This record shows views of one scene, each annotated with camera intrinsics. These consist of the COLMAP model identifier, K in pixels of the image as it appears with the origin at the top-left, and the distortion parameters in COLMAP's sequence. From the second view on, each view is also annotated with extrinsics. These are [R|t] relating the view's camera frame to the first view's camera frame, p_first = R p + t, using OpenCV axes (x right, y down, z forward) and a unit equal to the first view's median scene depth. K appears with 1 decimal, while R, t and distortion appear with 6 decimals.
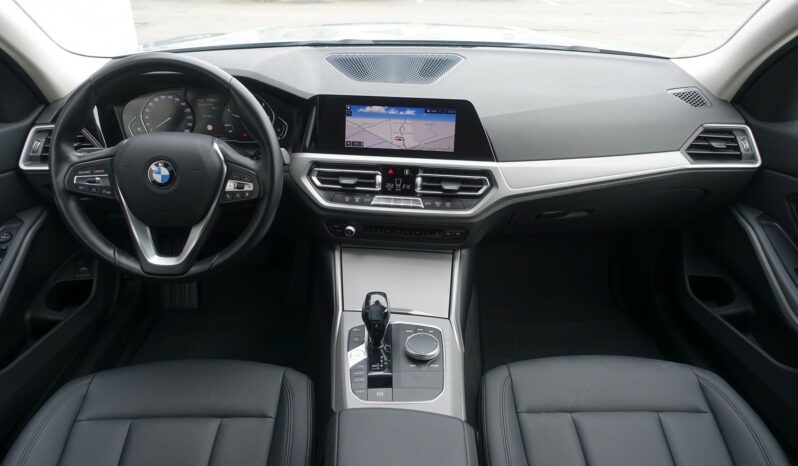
lens RADIAL K [[539.9, 0, 402.4], [0, 539.9, 232.0], [0, 0, 1]] dist [-0.008202, 0.000924]
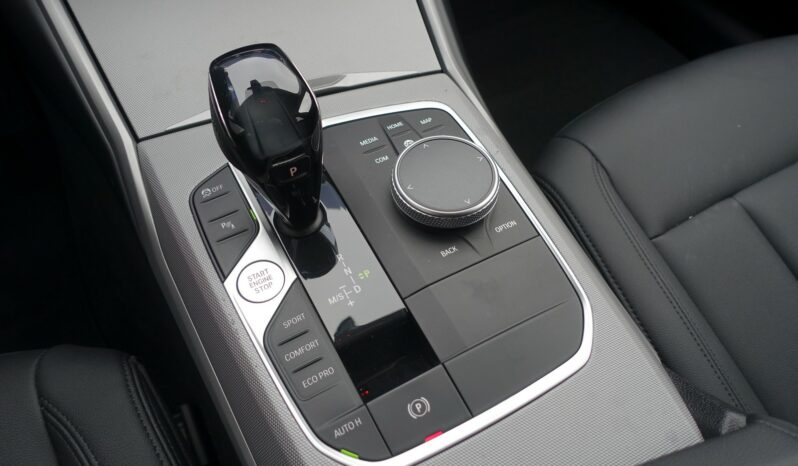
lens RADIAL K [[539.9, 0, 398.2], [0, 539.9, 225.6], [0, 0, 1]] dist [-0.008202, 0.000924]
pose [[0.894715, -0.360189, 0.264100, -0.073187], [0.200905, 0.852670, 0.482276, 0.066043], [-0.398900, -0.378441, 0.835261, 0.648339]]
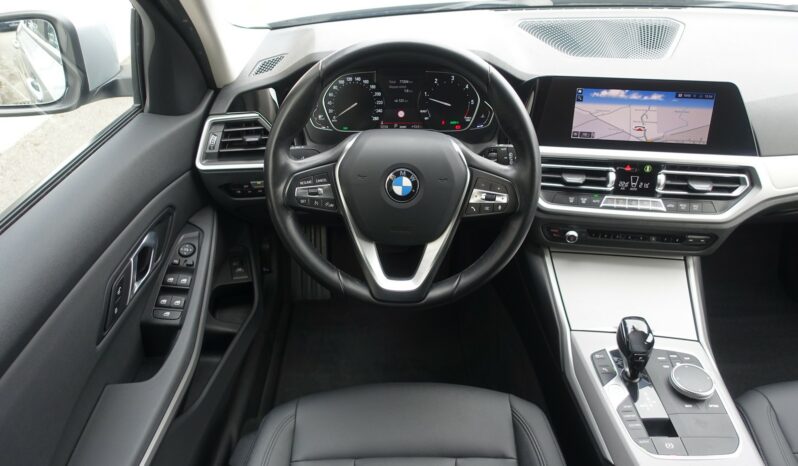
lens RADIAL K [[539.9, 0, 401.9], [0, 539.9, 232.4], [0, 0, 1]] dist [-0.008202, 0.000924]
pose [[0.999597, -0.002697, -0.028243, -0.353675], [0.005480, 0.995080, 0.098923, -0.097758], [0.027837, -0.099038, 0.994694, 0.140718]]
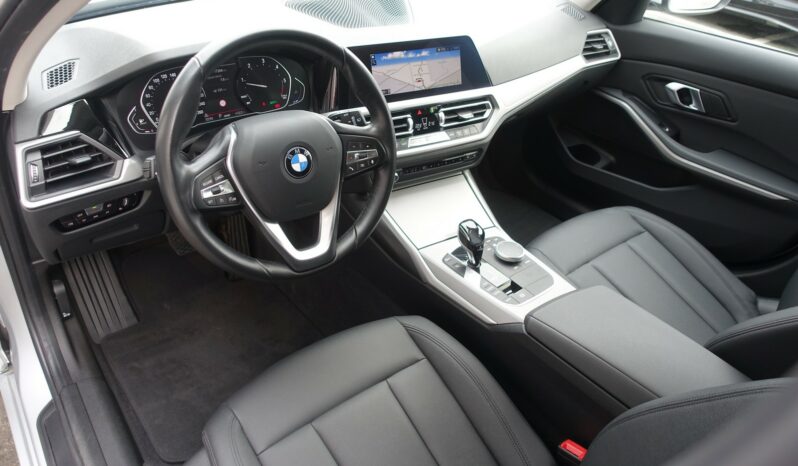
lens RADIAL K [[539.9, 0, 397.4], [0, 539.9, 231.6], [0, 0, 1]] dist [-0.008202, 0.000924]
pose [[0.802221, -0.307394, 0.511811, -0.678225], [0.227282, 0.949957, 0.214299, -0.127337], [-0.552072, -0.055590, 0.831941, 0.123997]]
